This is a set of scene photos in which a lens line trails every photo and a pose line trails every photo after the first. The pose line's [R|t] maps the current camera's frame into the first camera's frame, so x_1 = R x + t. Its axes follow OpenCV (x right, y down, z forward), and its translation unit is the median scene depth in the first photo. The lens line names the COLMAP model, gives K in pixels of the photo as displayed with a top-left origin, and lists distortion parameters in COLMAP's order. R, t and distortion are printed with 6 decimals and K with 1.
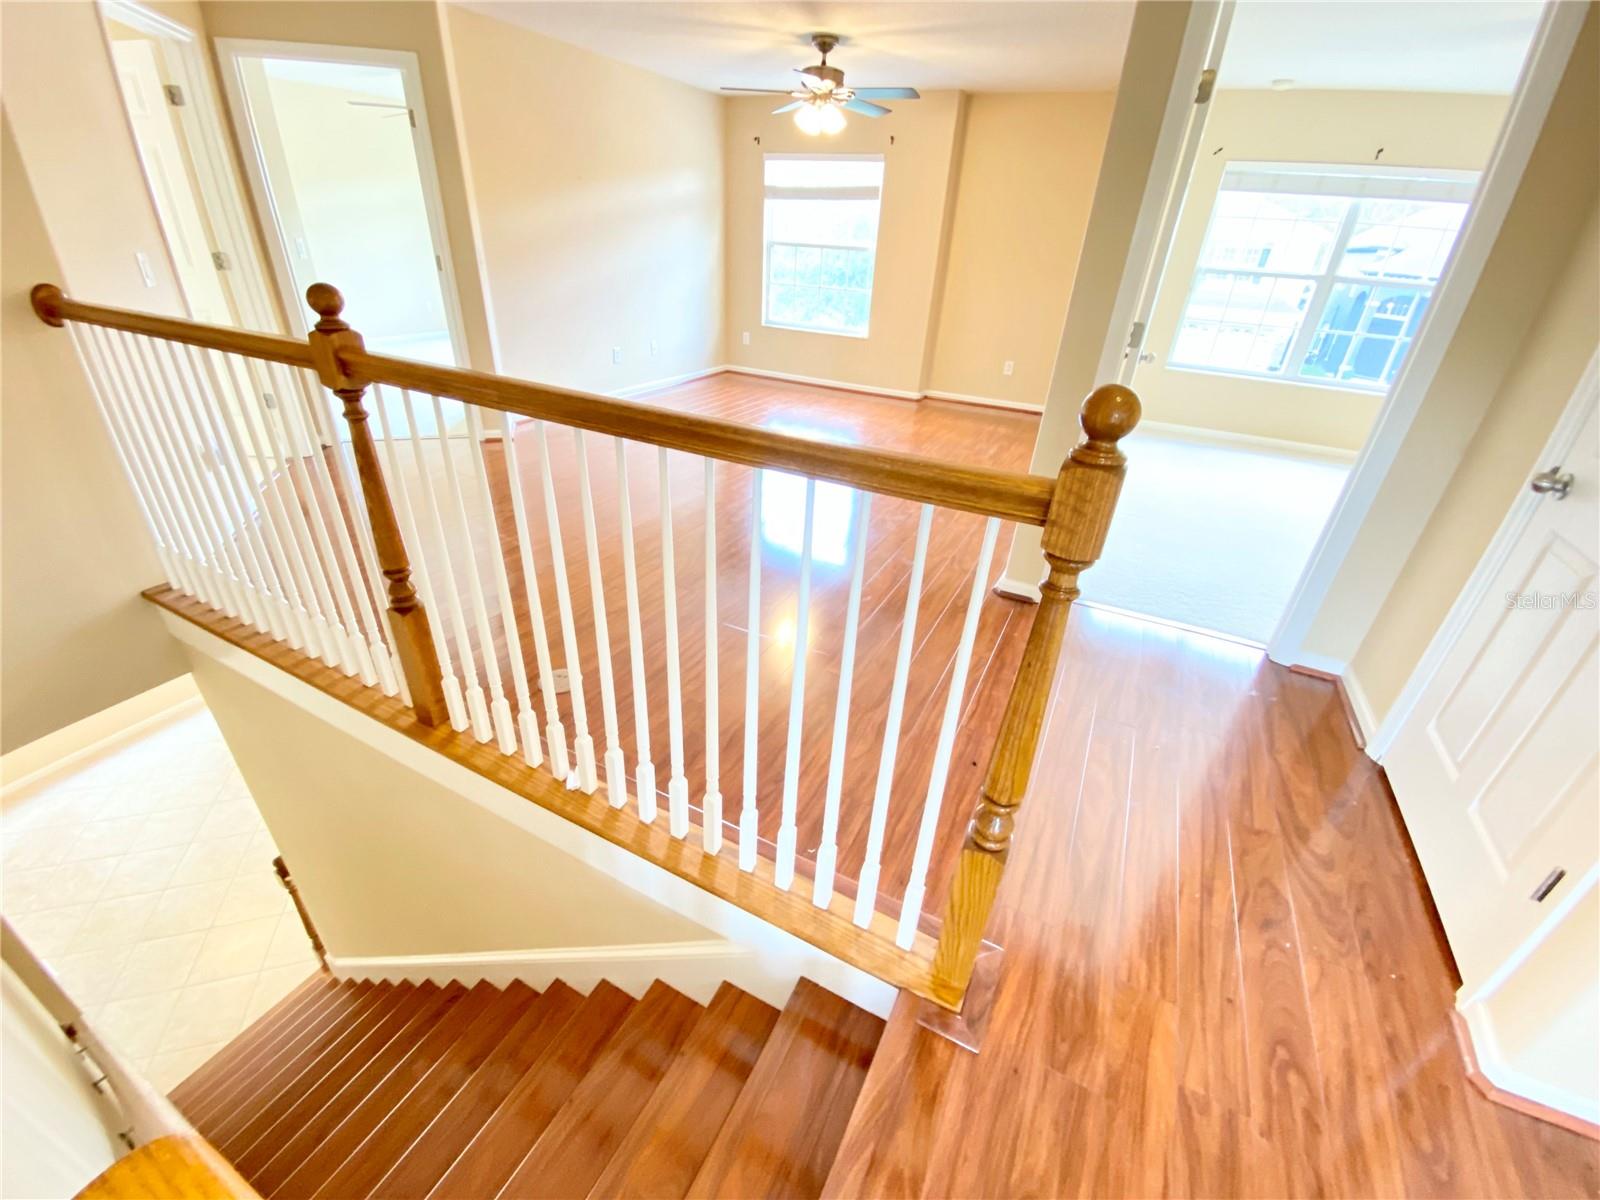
lens RADIAL K [[667.9, 0, 800.0], [0, 667.9, 600.0], [0, 0, 1]] dist [0.027957, -0.022462]
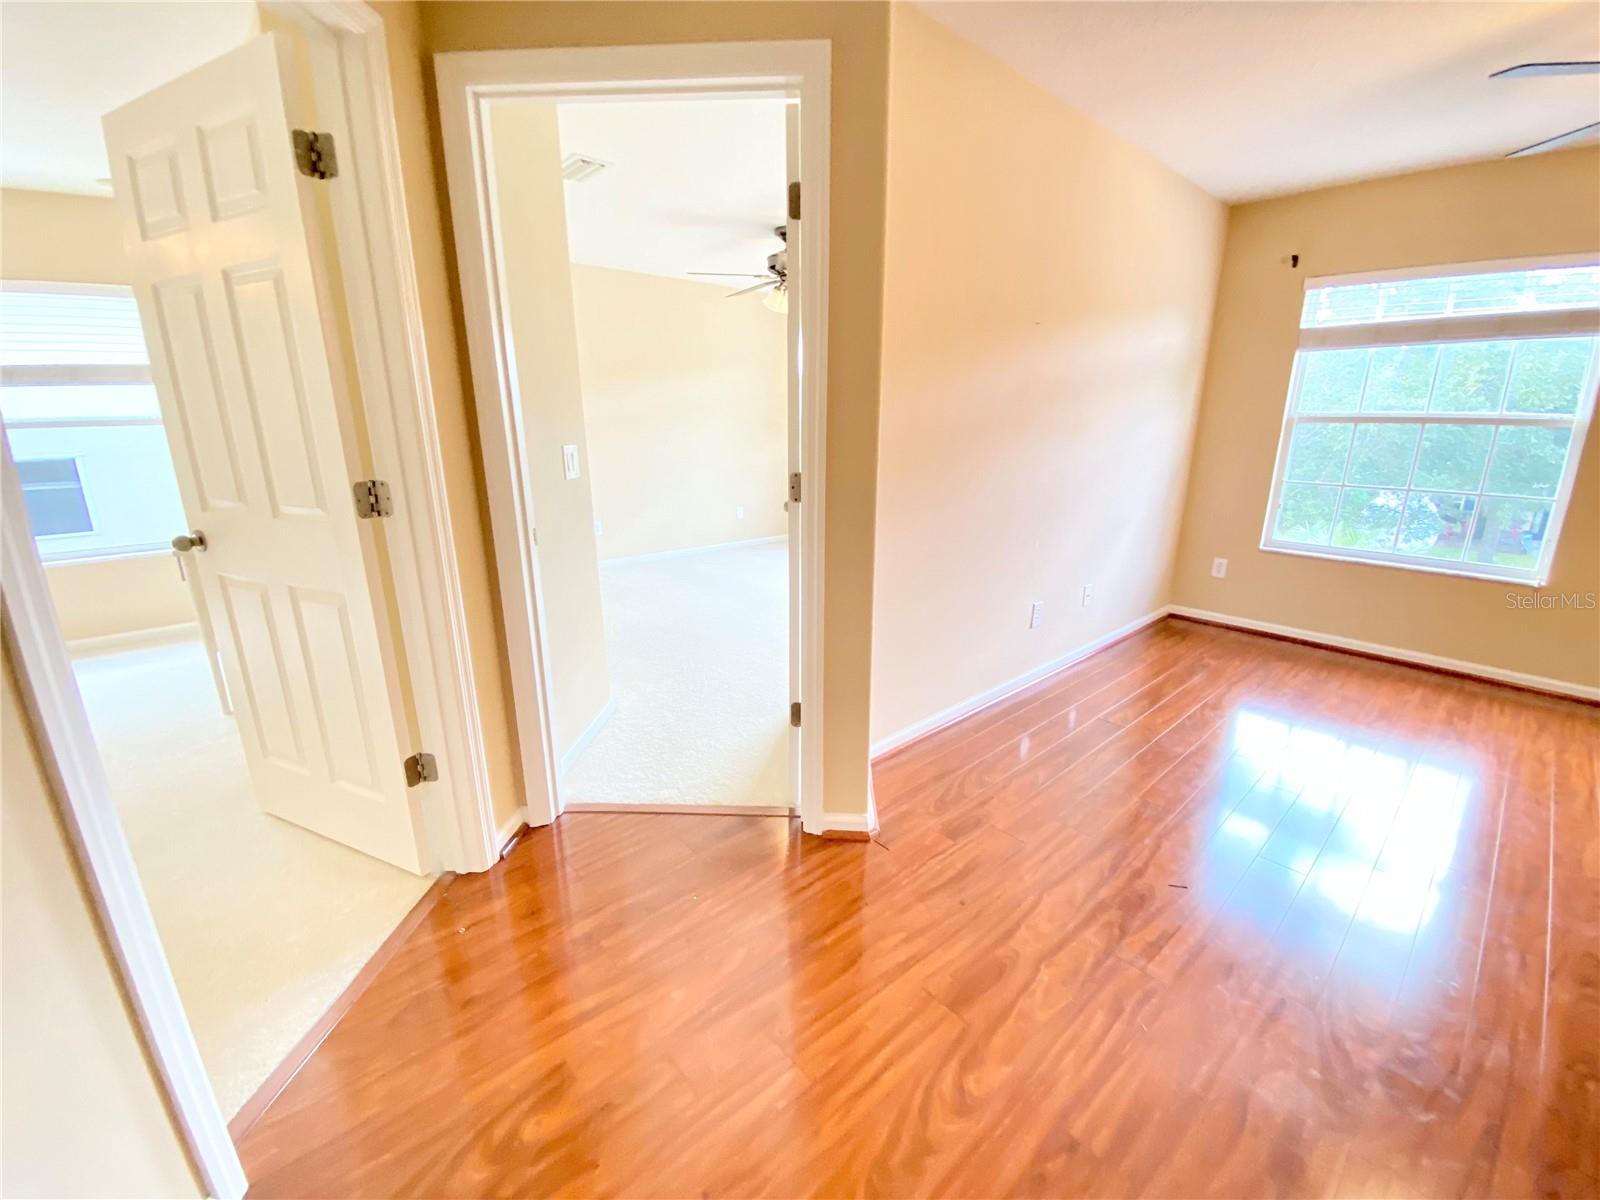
lens RADIAL K [[662.1, 0, 800.6], [0, 662.1, 598.1], [0, 0, 1]] dist [0.029861, -0.021251]
pose [[0.933258, 0.046347, -0.356205, -0.251443], [-0.130311, 0.967771, -0.215495, -0.224972], [0.334737, 0.247530, 0.909219, 0.414945]]
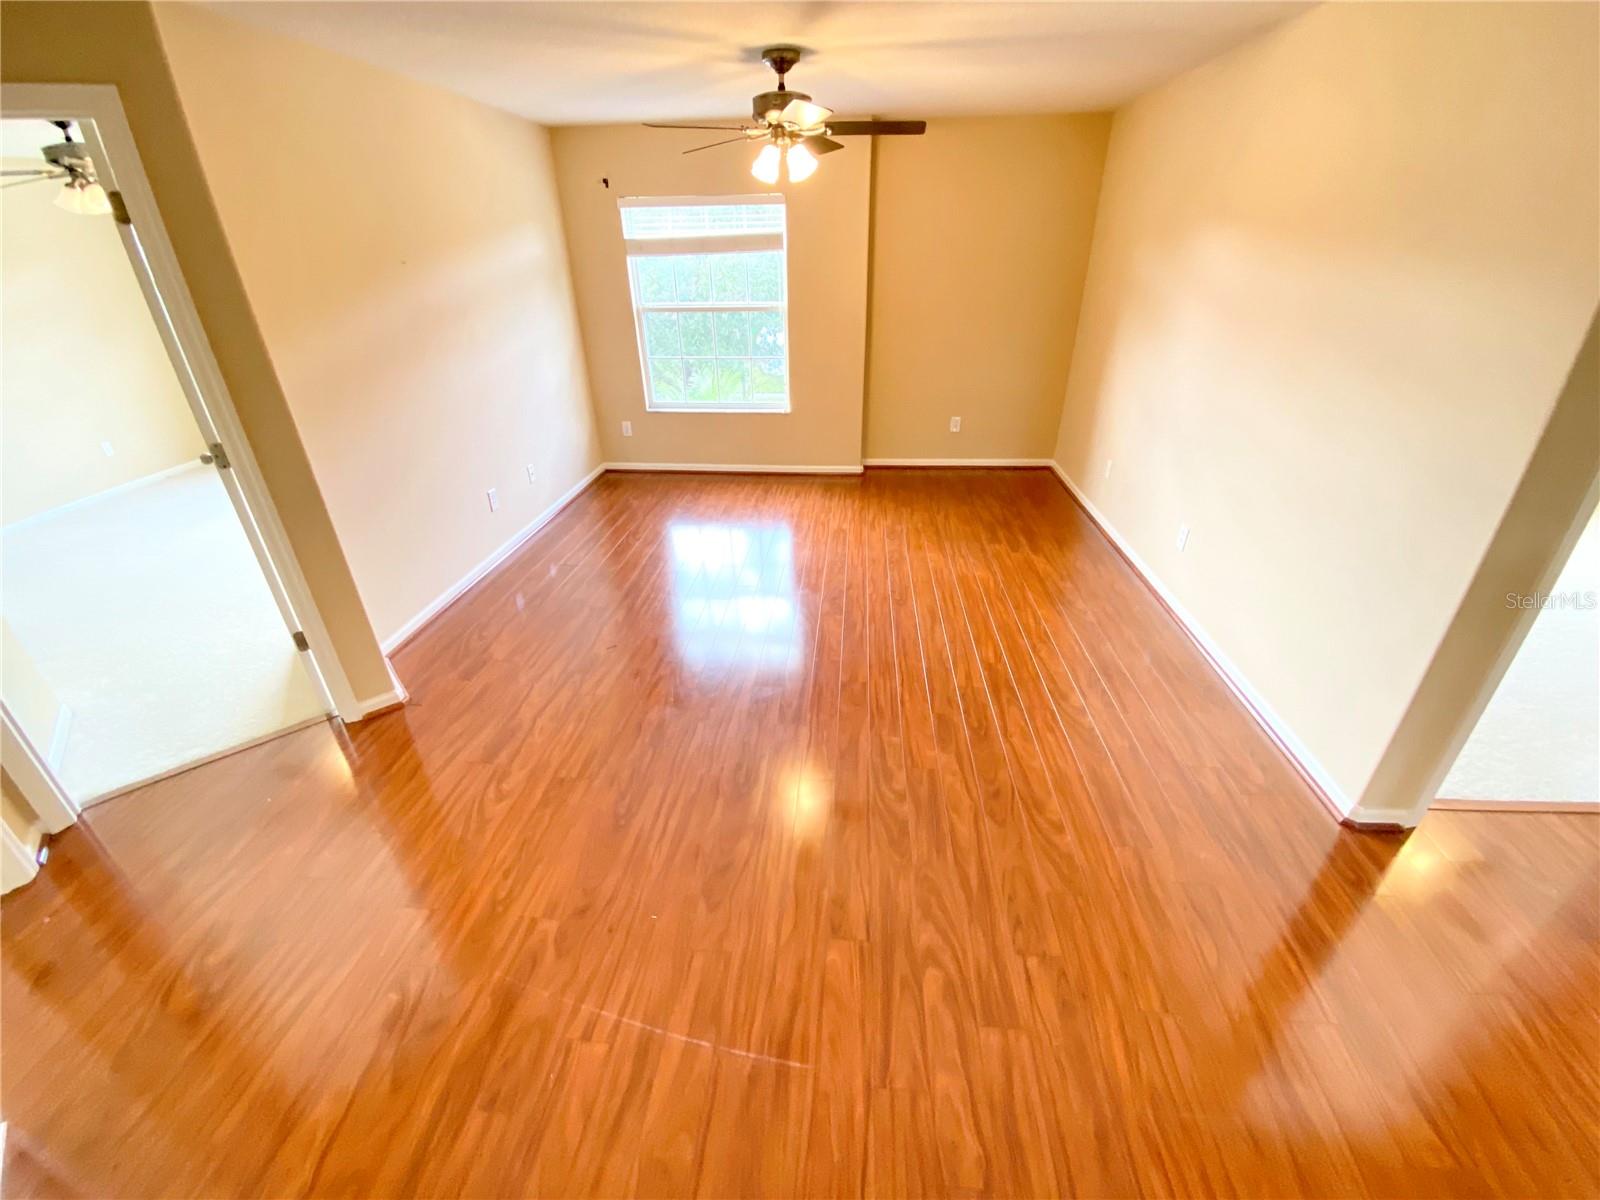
lens RADIAL K [[662.1, 0, 800.6], [0, 662.1, 598.1], [0, 0, 1]] dist [0.029861, -0.021251]
pose [[0.926264, -0.232501, 0.296613, -0.199460], [0.234303, 0.971701, 0.029990, -0.204351], [-0.295192, 0.041718, 0.954527, 0.241940]]
